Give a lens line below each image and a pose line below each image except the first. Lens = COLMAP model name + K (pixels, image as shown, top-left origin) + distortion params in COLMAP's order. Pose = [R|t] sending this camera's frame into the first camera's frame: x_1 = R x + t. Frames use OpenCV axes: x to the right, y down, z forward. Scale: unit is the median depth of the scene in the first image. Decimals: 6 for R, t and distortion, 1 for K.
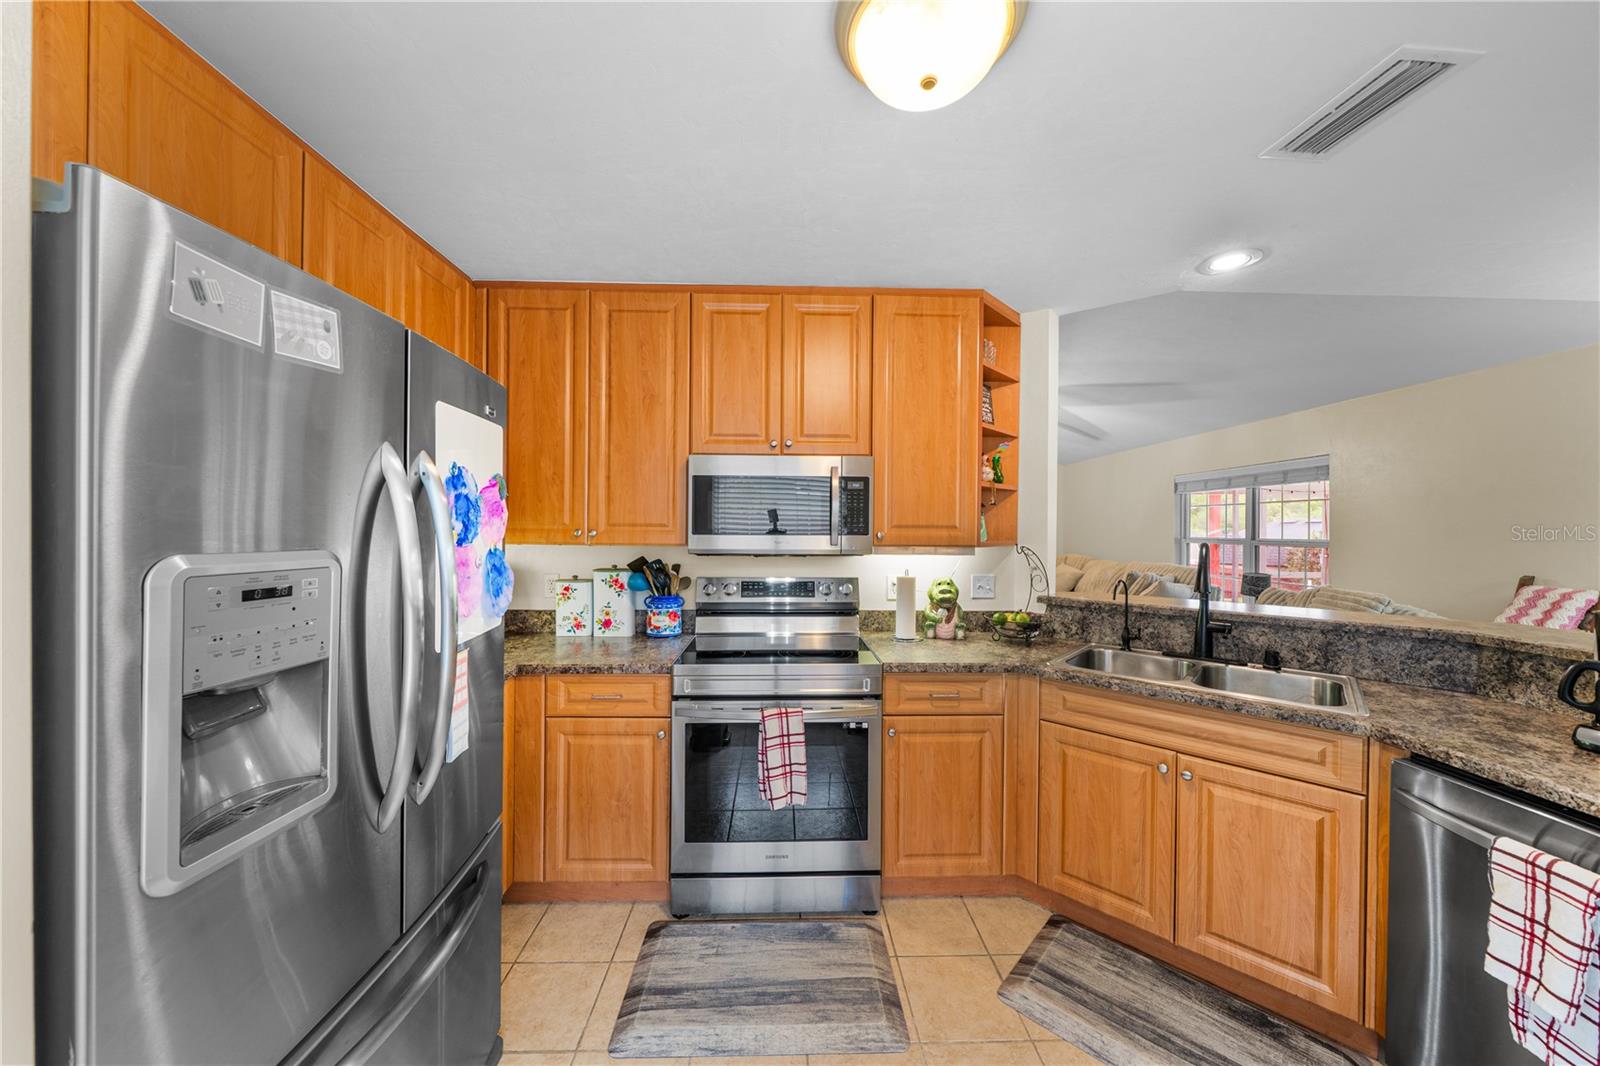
lens RADIAL K [[553.3, 0, 792.1], [0, 553.3, 531.9], [0, 0, 1]] dist [-0.003246, -0.000255]
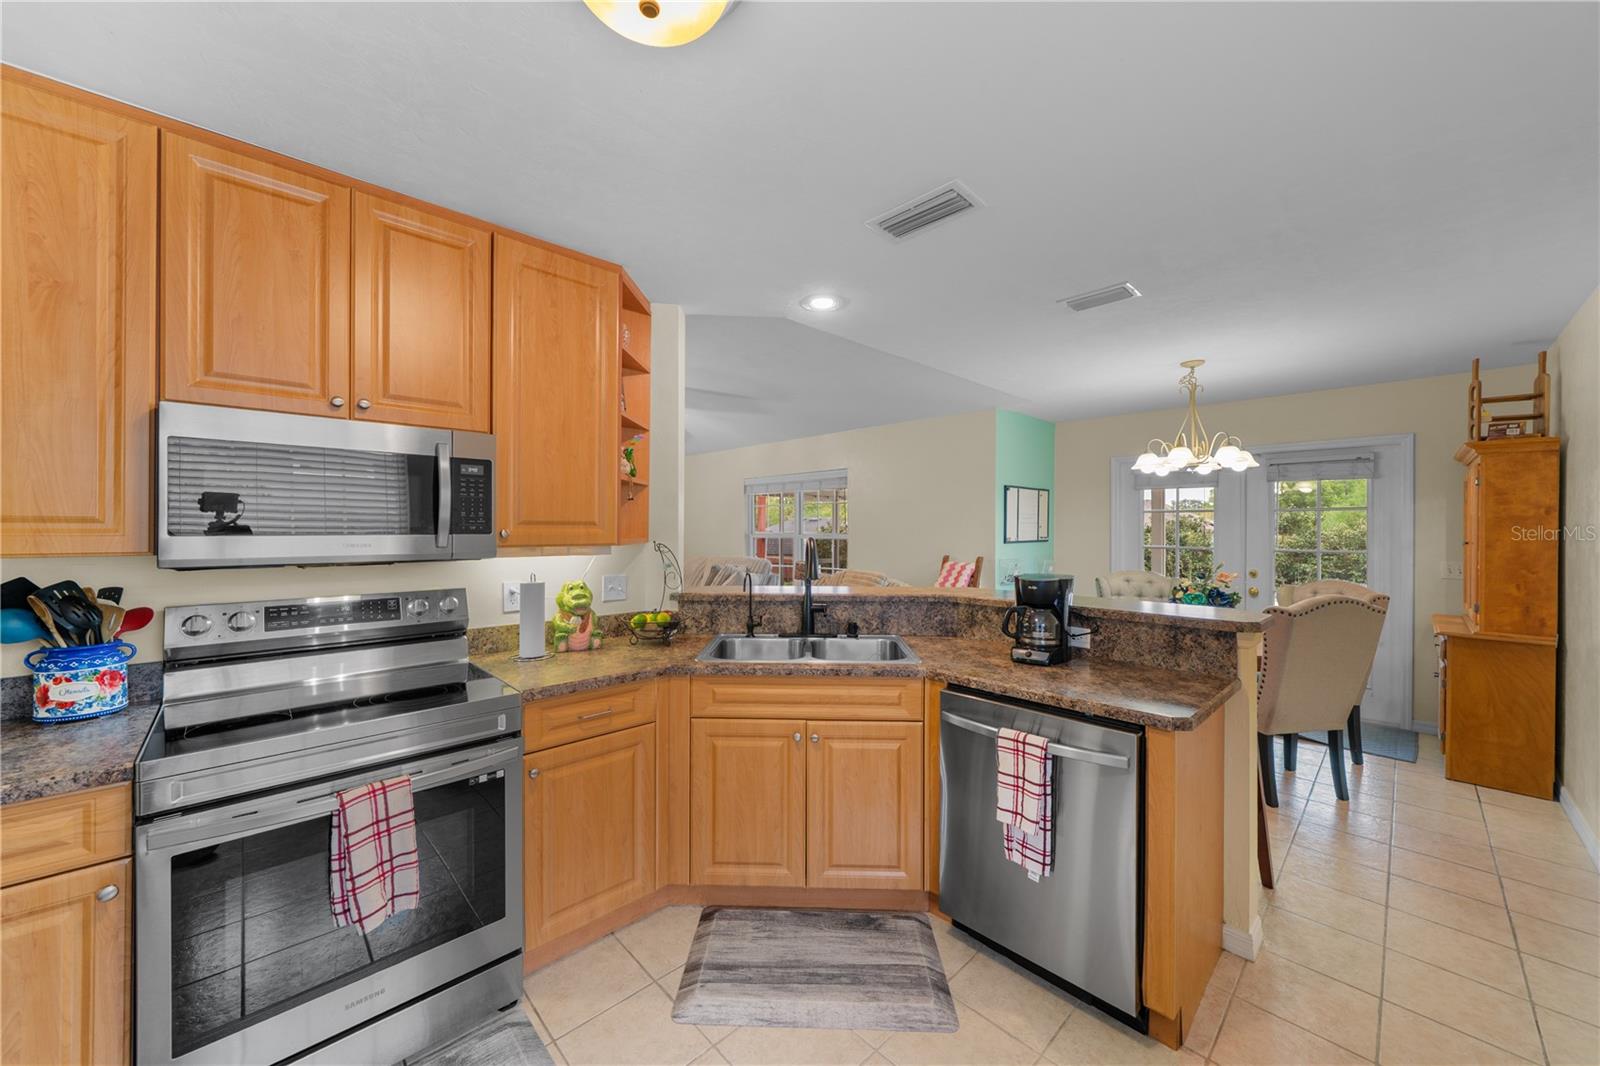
lens RADIAL K [[587.0, 0, 796.4], [0, 587.0, 528.8], [0, 0, 1]] dist [-0.002085, -0.000001]
pose [[0.744193, -0.005235, 0.667944, -0.097965], [0.005066, 0.999985, 0.002194, -0.000877], [-0.667945, 0.001751, 0.744209, 0.079756]]
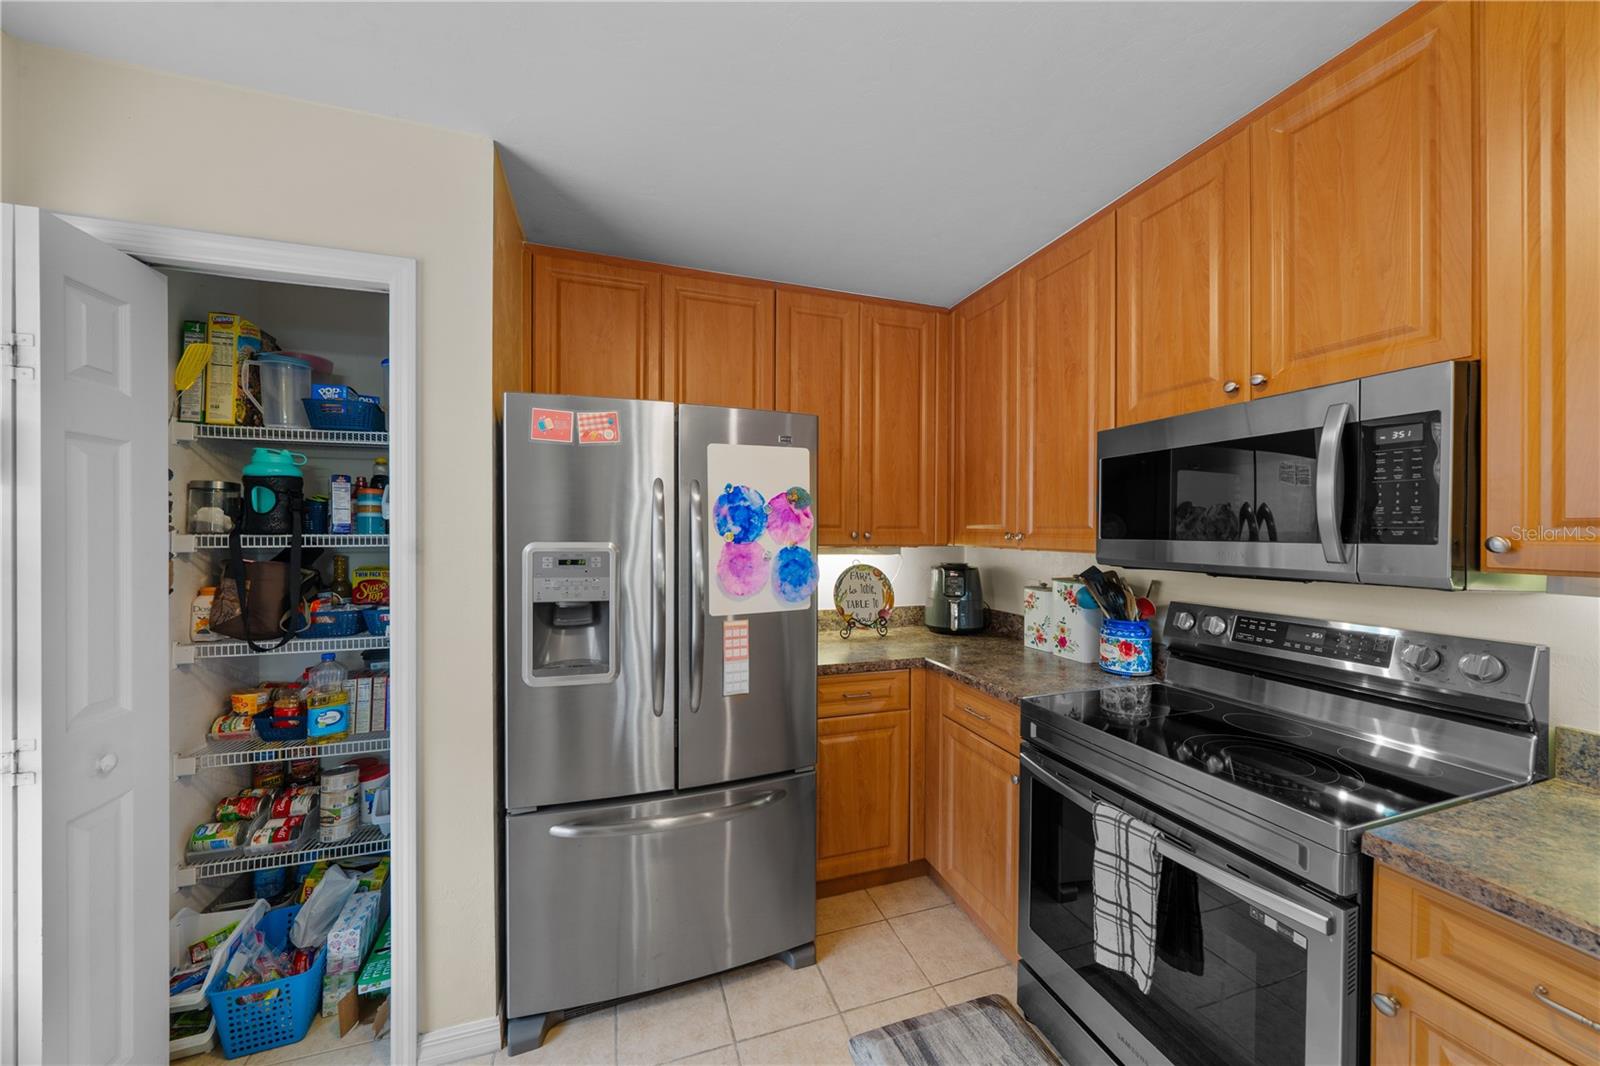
lens RADIAL K [[553.3, 0, 793.4], [0, 553.3, 533.0], [0, 0, 1]] dist [-0.003246, -0.000255]
pose [[0.287857, -0.000630, -0.957673, 0.406033], [-0.005632, 0.999981, -0.002351, 0.000815], [0.957657, 0.006071, 0.287848, 0.387823]]
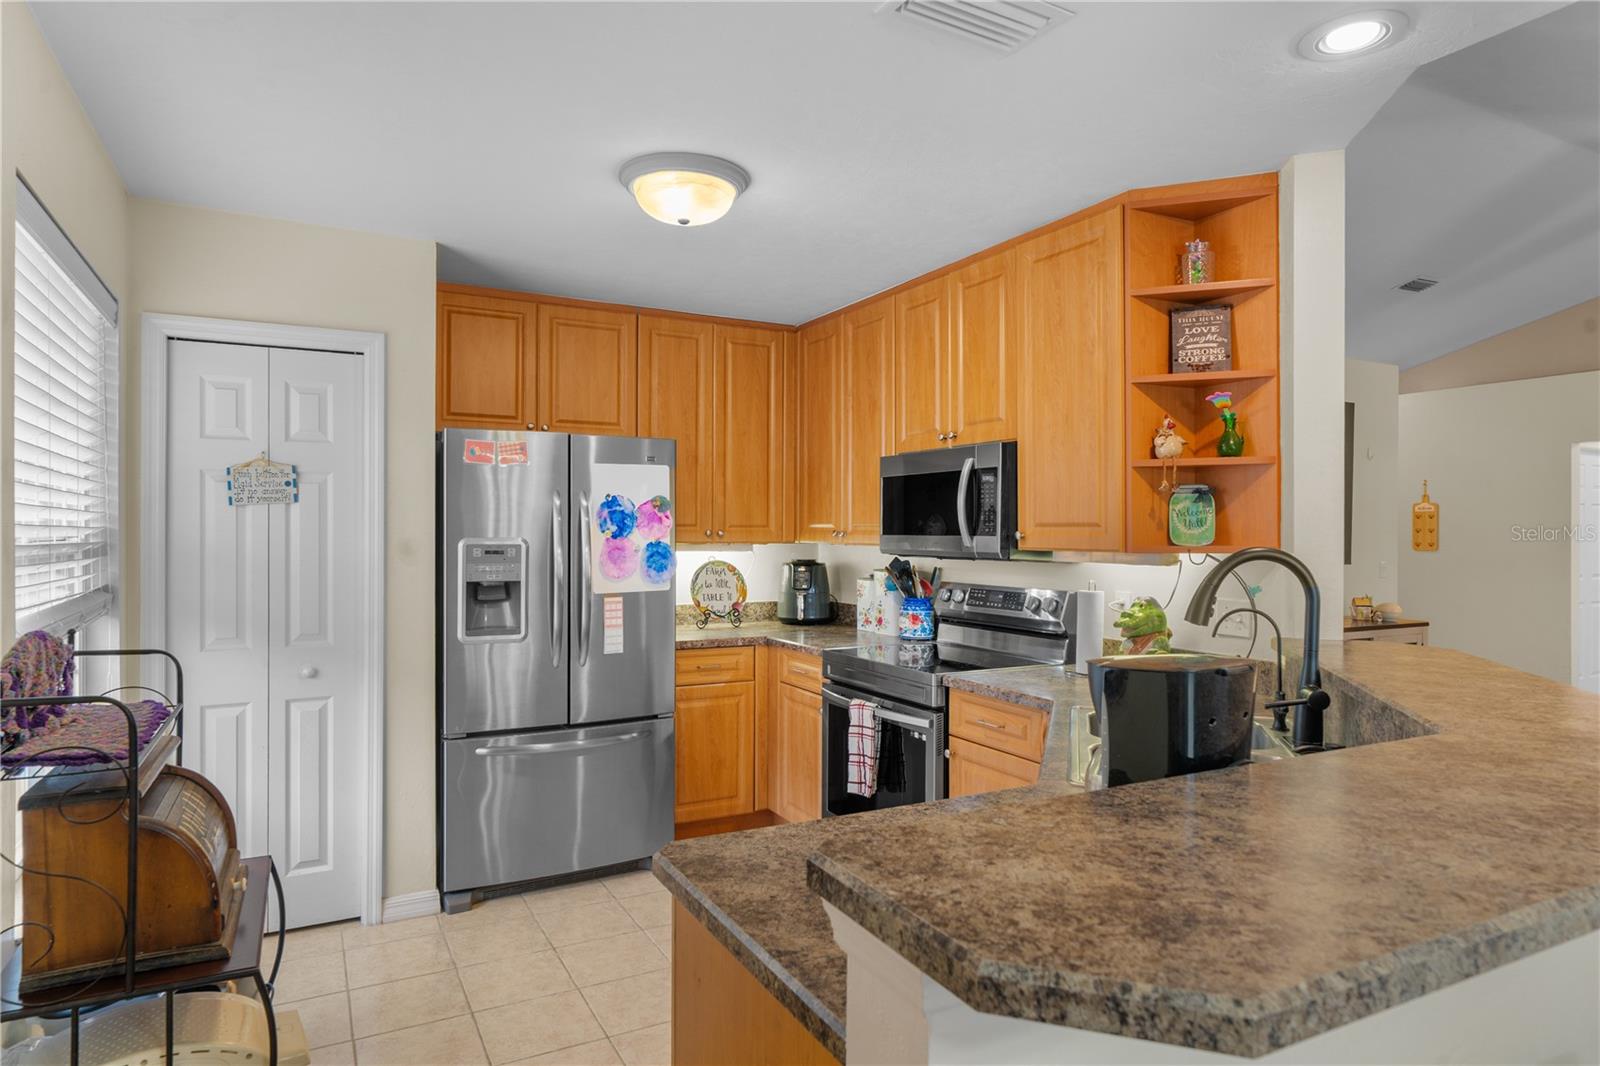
lens RADIAL K [[922.5, 0, 791.1], [0, 922.5, 527.6], [0, 0, 1]] dist [-0.000848, 0.000223]
pose [[0.445229, -0.008215, -0.895379, 1.260508], [-0.003633, 0.999933, -0.010981, 0.010406], [0.895409, 0.008142, 0.445169, 0.087177]]
